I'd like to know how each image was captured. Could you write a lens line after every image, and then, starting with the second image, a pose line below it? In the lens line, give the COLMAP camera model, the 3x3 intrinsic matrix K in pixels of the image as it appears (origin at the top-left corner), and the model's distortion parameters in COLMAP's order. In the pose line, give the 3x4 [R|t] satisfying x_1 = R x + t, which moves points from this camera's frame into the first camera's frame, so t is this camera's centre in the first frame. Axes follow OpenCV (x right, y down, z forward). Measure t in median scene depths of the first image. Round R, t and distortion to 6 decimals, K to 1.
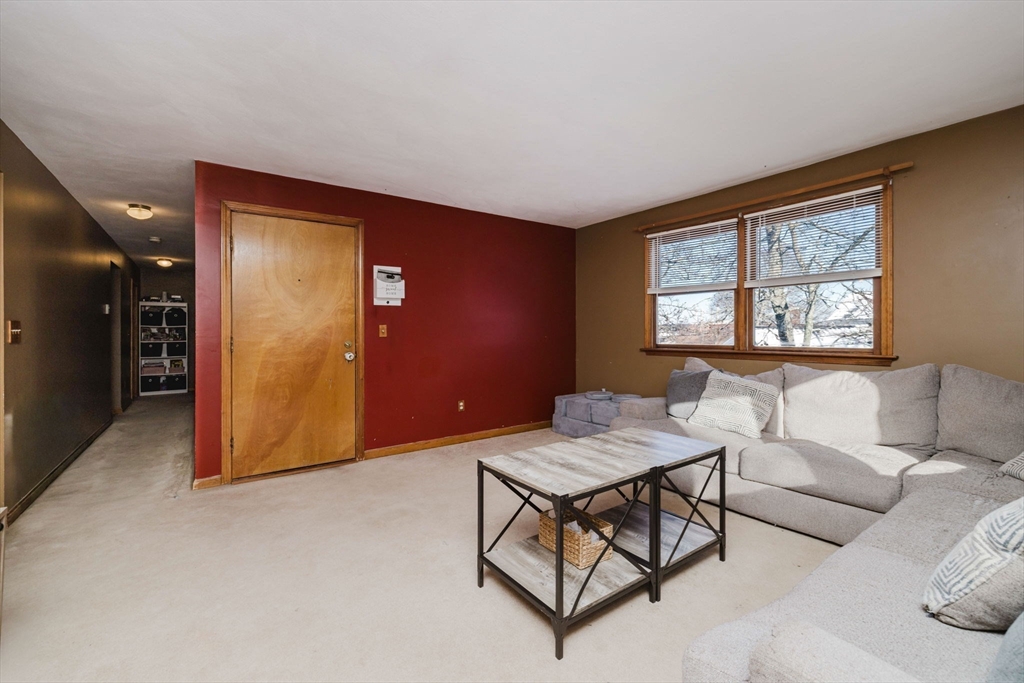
lens RADIAL K [[428.6, 0, 512.3], [0, 428.6, 323.2], [0, 0, 1]] dist [-0.000841, -0.000118]
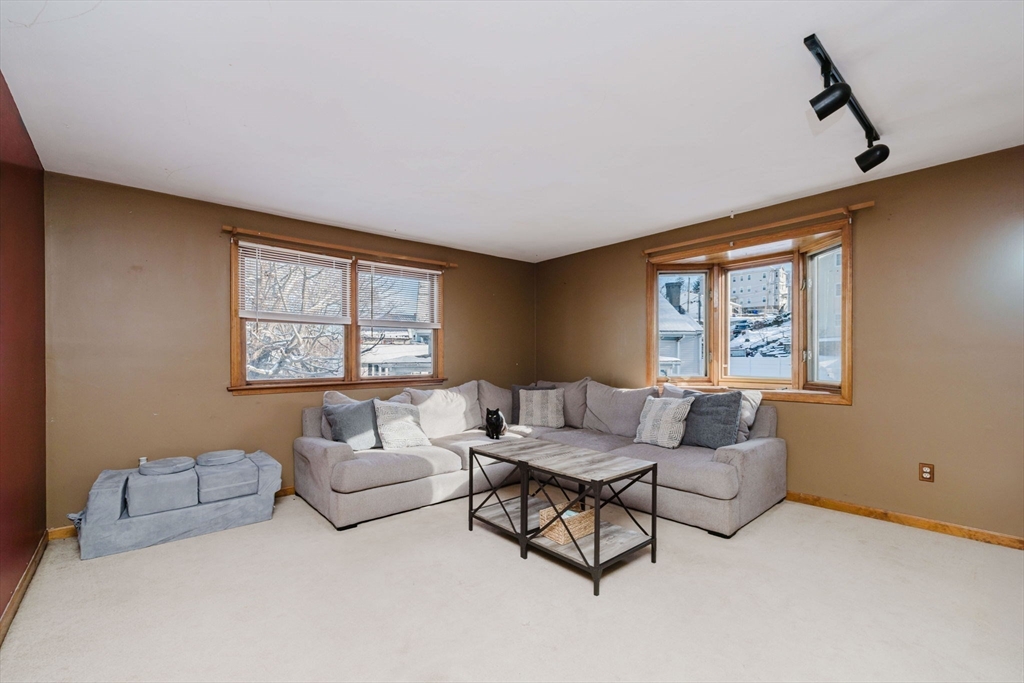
lens RADIAL K [[439.5, 0, 512.0], [0, 439.5, 341.5], [0, 0, 1]] dist [-0.000489, -0.000080]
pose [[-0.097213, 0.046951, 0.994156, -0.767353], [-0.012073, 0.998758, -0.048349, 0.014210], [-0.995190, -0.016702, -0.096525, 0.863281]]
